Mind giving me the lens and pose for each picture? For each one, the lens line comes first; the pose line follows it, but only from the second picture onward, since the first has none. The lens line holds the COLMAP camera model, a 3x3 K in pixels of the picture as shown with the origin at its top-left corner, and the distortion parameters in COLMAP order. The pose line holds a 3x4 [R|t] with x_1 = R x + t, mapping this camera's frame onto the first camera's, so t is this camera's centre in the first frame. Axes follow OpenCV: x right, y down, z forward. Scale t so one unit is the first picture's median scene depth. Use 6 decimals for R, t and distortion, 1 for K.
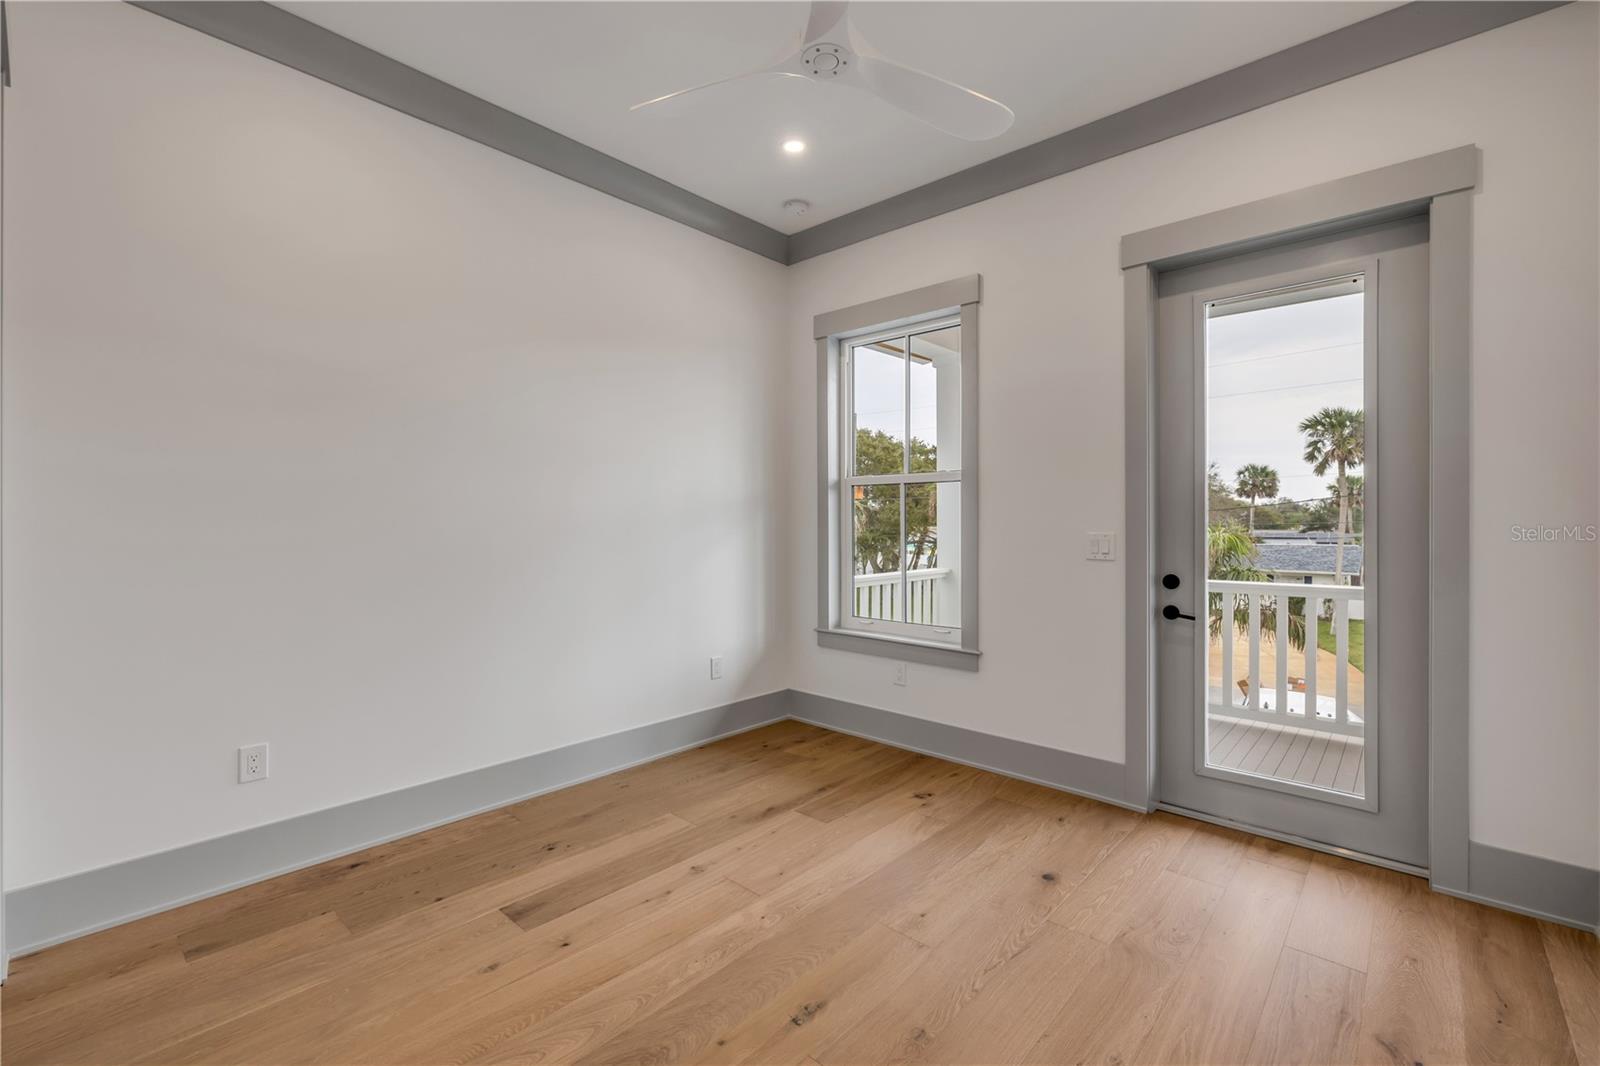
lens RADIAL K [[684.5, 0, 801.2], [0, 684.5, 524.1], [0, 0, 1]] dist [0.000872, 0.000182]
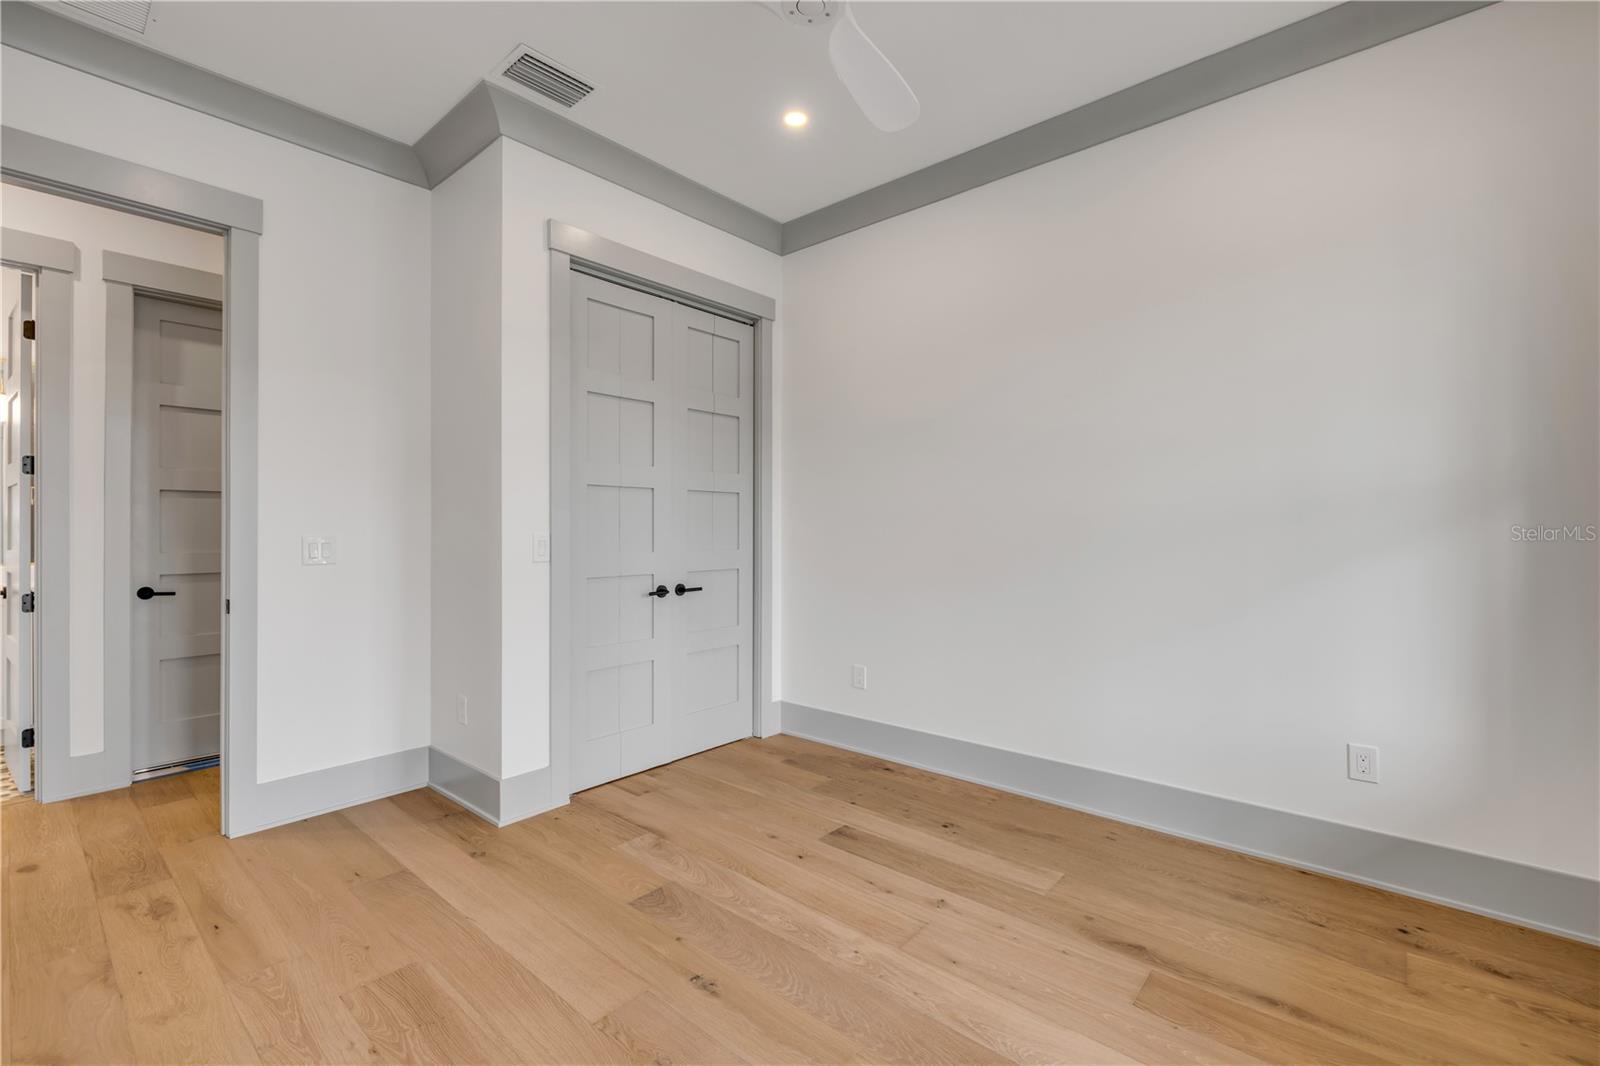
lens RADIAL K [[684.5, 0, 790.8], [0, 684.5, 520.5], [0, 0, 1]] dist [0.000872, 0.000182]
pose [[0.020519, -0.009377, -0.999745, 0.759900], [0.002408, 0.999954, -0.009329, 0.000120], [0.999787, -0.002216, 0.020540, 0.778572]]
